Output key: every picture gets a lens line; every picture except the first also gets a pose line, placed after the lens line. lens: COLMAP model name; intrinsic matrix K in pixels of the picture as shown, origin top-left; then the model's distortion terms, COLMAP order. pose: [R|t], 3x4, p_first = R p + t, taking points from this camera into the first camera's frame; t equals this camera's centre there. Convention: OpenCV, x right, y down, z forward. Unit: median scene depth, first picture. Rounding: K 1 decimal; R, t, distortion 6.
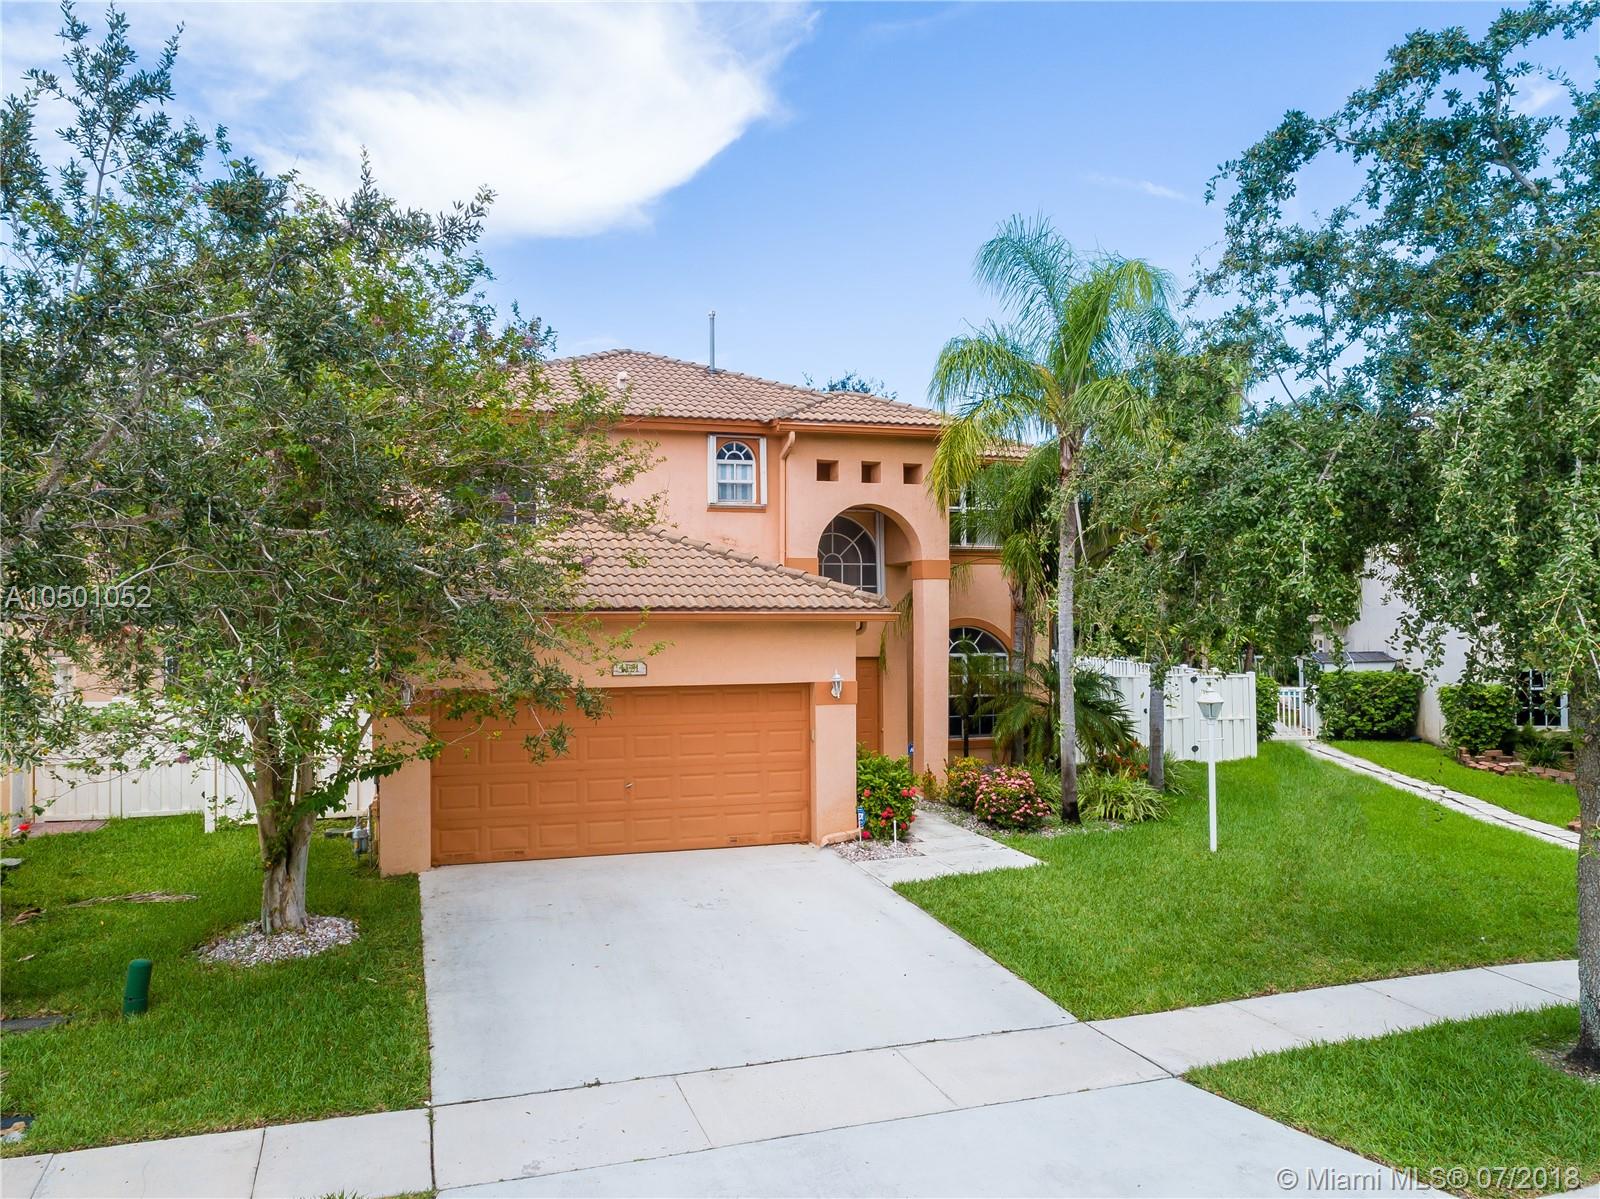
lens RADIAL K [[1182.9, 0, 816.6], [0, 1182.9, 600.3], [0, 0, 1]] dist [-0.006494, 0.008193]
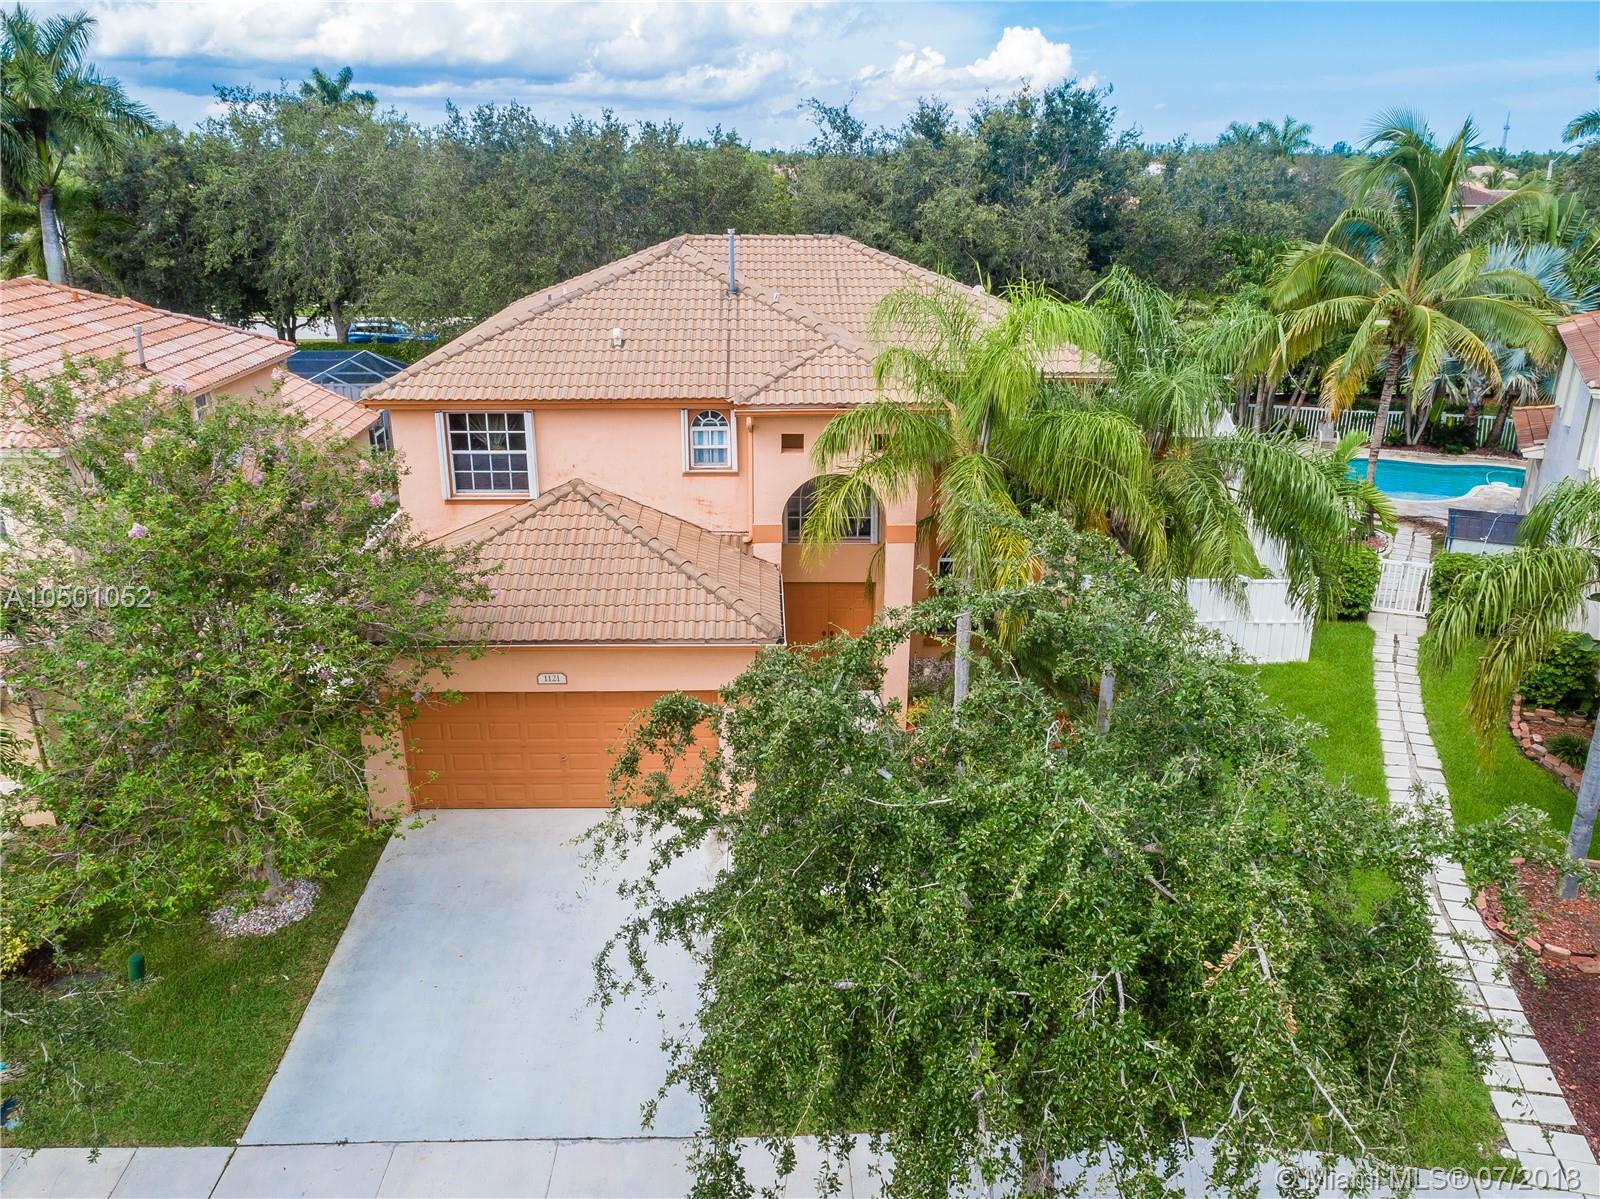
lens RADIAL K [[1182.9, 0, 816.6], [0, 1182.9, 600.3], [0, 0, 1]] dist [-0.006494, 0.008193]
pose [[0.956612, 0.113158, -0.268495, 0.330912], [-0.009737, 0.933404, 0.358695, -0.361974], [0.291203, -0.340517, 0.894007, 0.027837]]
